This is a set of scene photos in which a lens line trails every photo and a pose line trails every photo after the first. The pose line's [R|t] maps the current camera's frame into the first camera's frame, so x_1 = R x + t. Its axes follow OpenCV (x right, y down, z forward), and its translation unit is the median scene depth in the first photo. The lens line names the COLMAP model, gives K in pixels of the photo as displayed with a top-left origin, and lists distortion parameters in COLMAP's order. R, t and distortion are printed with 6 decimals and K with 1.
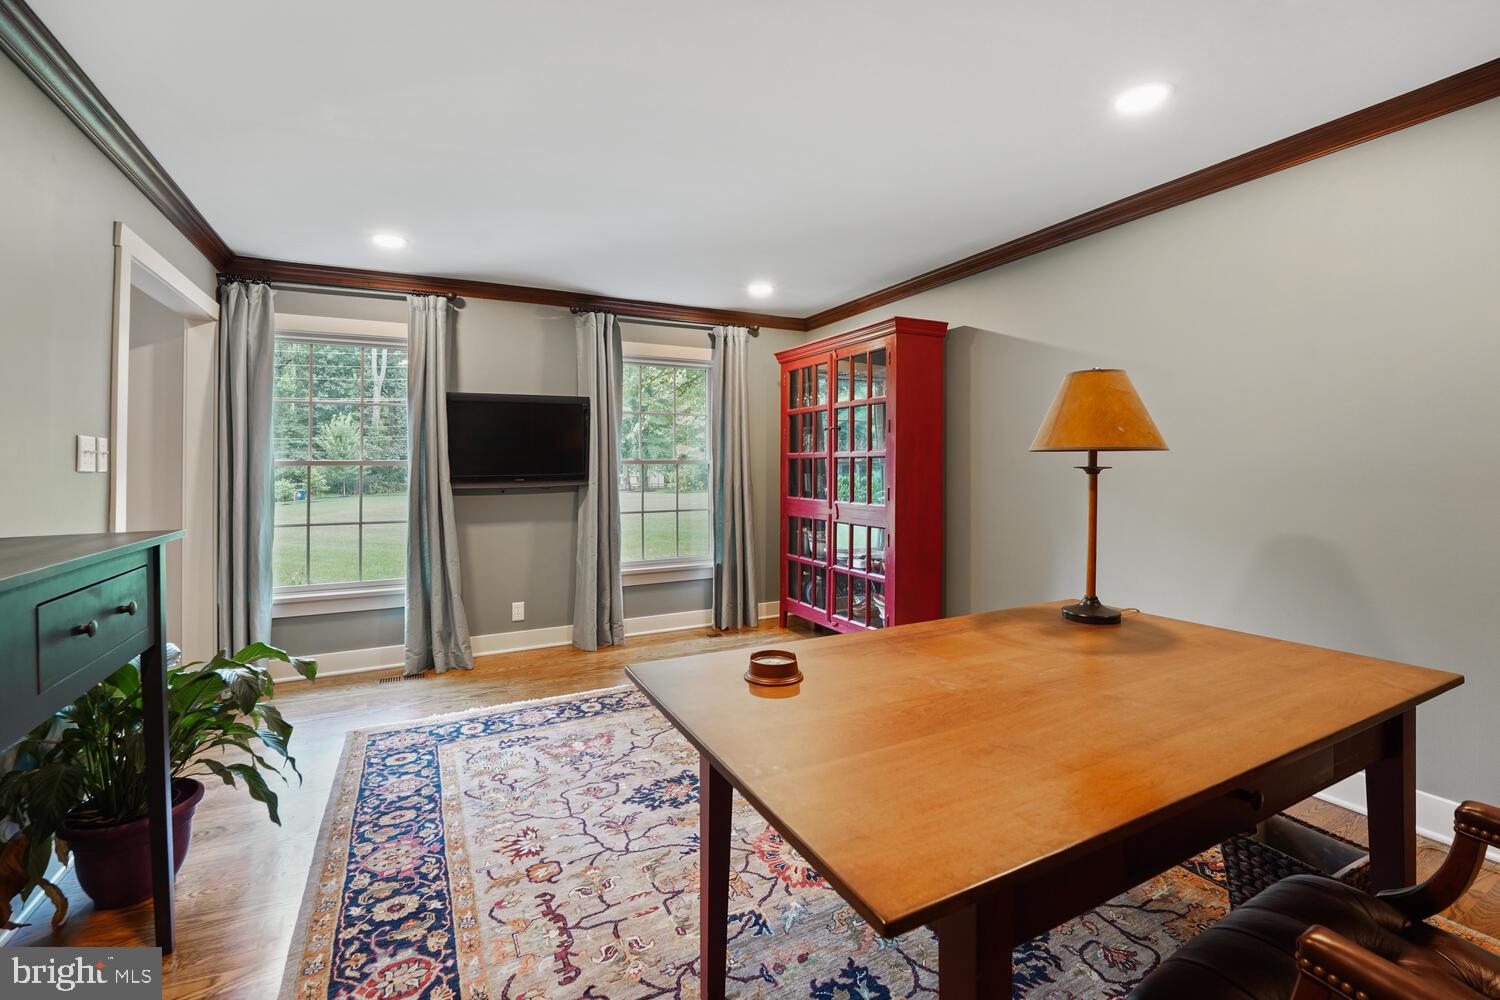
lens RADIAL K [[636.1, 0, 722.5], [0, 636.1, 470.7], [0, 0, 1]] dist [-0.001481, 0.000137]
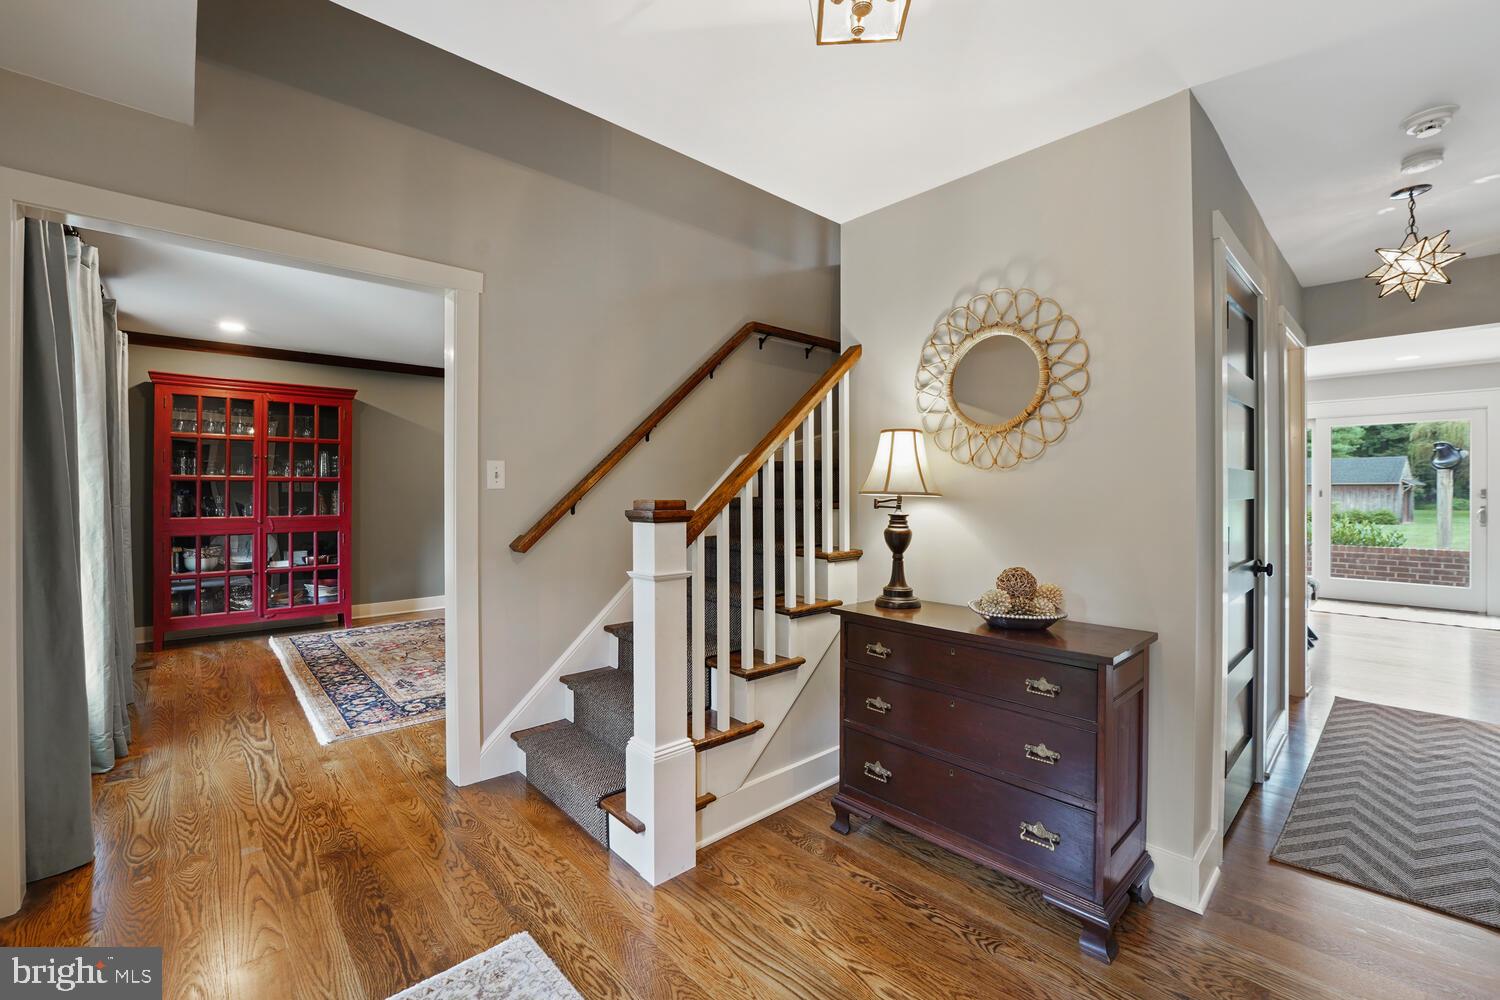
lens RADIAL K [[613.3, 0, 740.2], [0, 613.3, 493.0], [0, 0, 1]] dist [0.000777, 0.000262]
pose [[-0.274308, 0.003188, 0.961637, -2.722066], [0.001430, 0.999995, -0.002908, 0.012969], [-0.961641, 0.000577, -0.274311, 0.980979]]
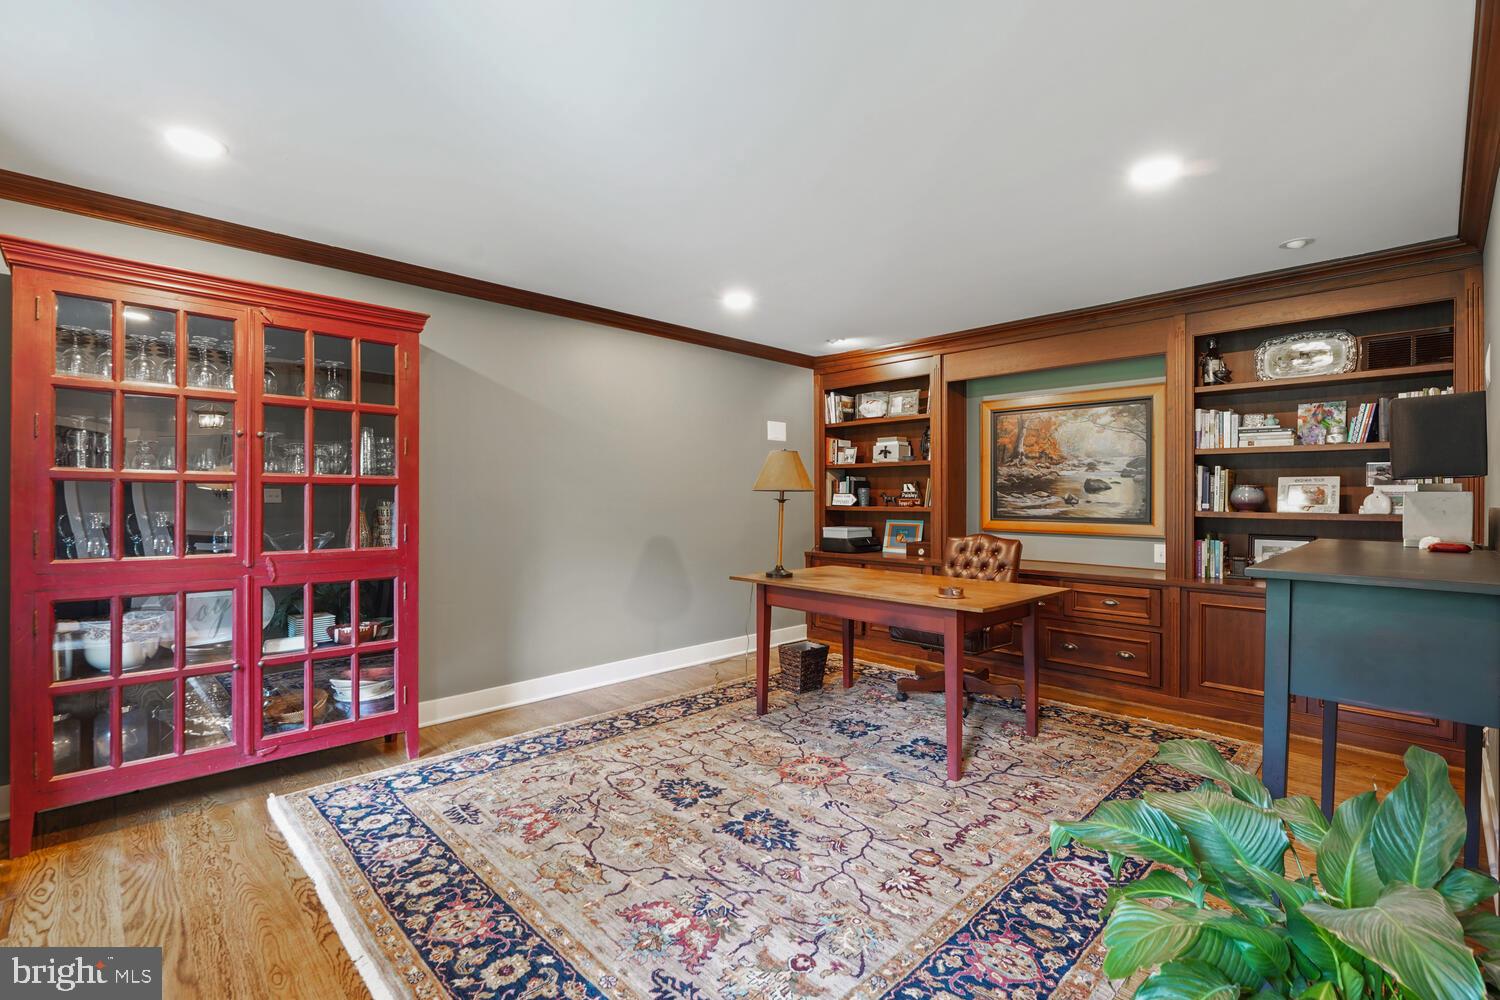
lens RADIAL K [[662.5, 0, 745.1], [0, 662.5, 509.4], [0, 0, 1]] dist [0.035484, -0.000134]
pose [[-0.303852, -0.004548, 0.952708, -1.319610], [0.000047, 0.999989, 0.004789, 0.003175], [-0.952719, 0.001500, -0.303848, 1.670975]]
